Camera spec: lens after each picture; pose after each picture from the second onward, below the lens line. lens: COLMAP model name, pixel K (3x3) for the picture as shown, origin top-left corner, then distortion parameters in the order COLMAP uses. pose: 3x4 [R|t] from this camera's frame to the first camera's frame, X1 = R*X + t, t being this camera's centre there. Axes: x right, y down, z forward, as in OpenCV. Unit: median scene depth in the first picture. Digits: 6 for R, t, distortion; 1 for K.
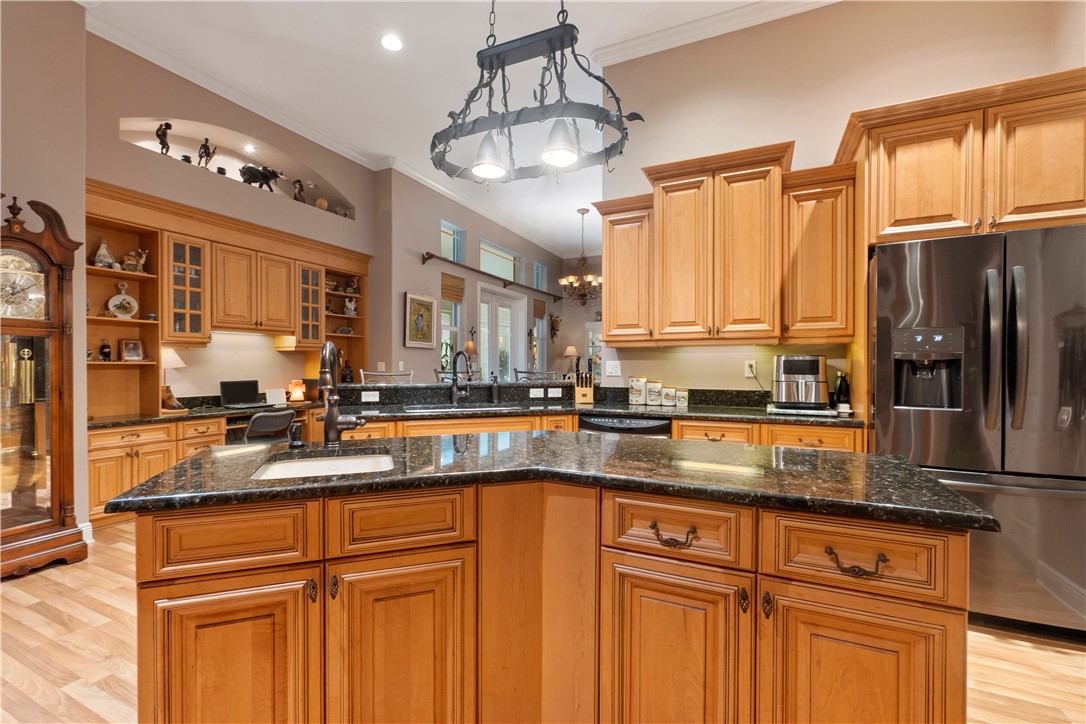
lens RADIAL K [[469.6, 0, 544.6], [0, 469.6, 366.6], [0, 0, 1]] dist [0.001810, 0.000320]
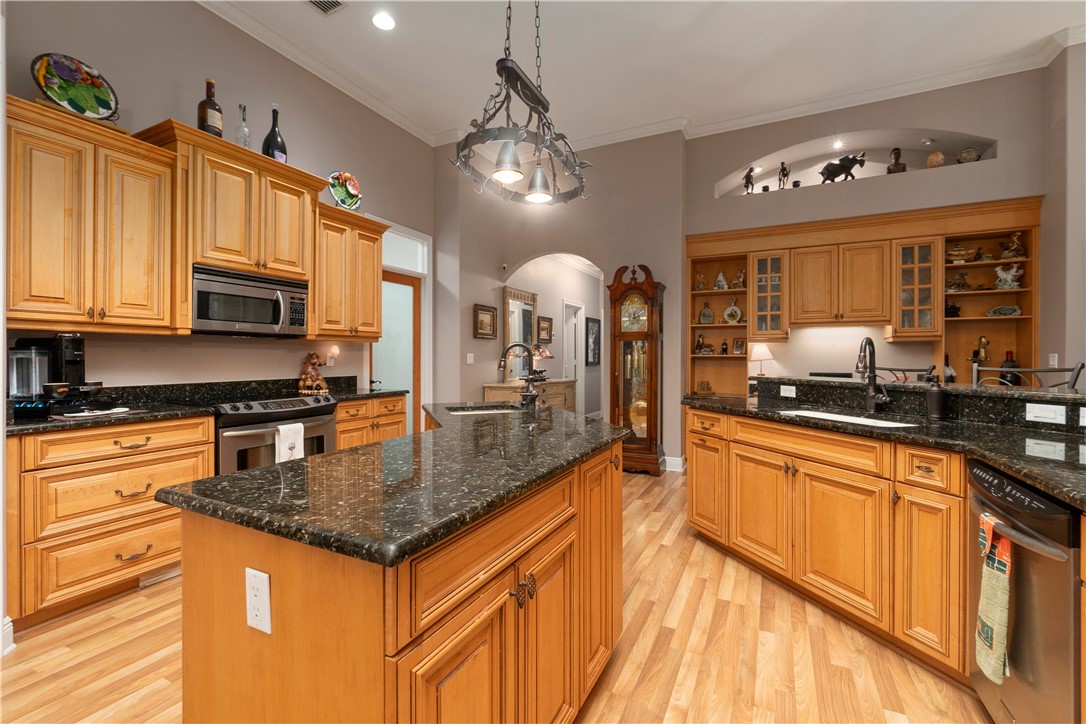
lens RADIAL K [[469.6, 0, 544.4], [0, 469.6, 357.6], [0, 0, 1]] dist [0.001810, 0.000320]
pose [[-0.026048, 0.001426, -0.999660, 0.456938], [-0.007754, 0.999969, 0.001629, 0.000261], [0.999631, 0.007794, -0.026036, 0.443372]]
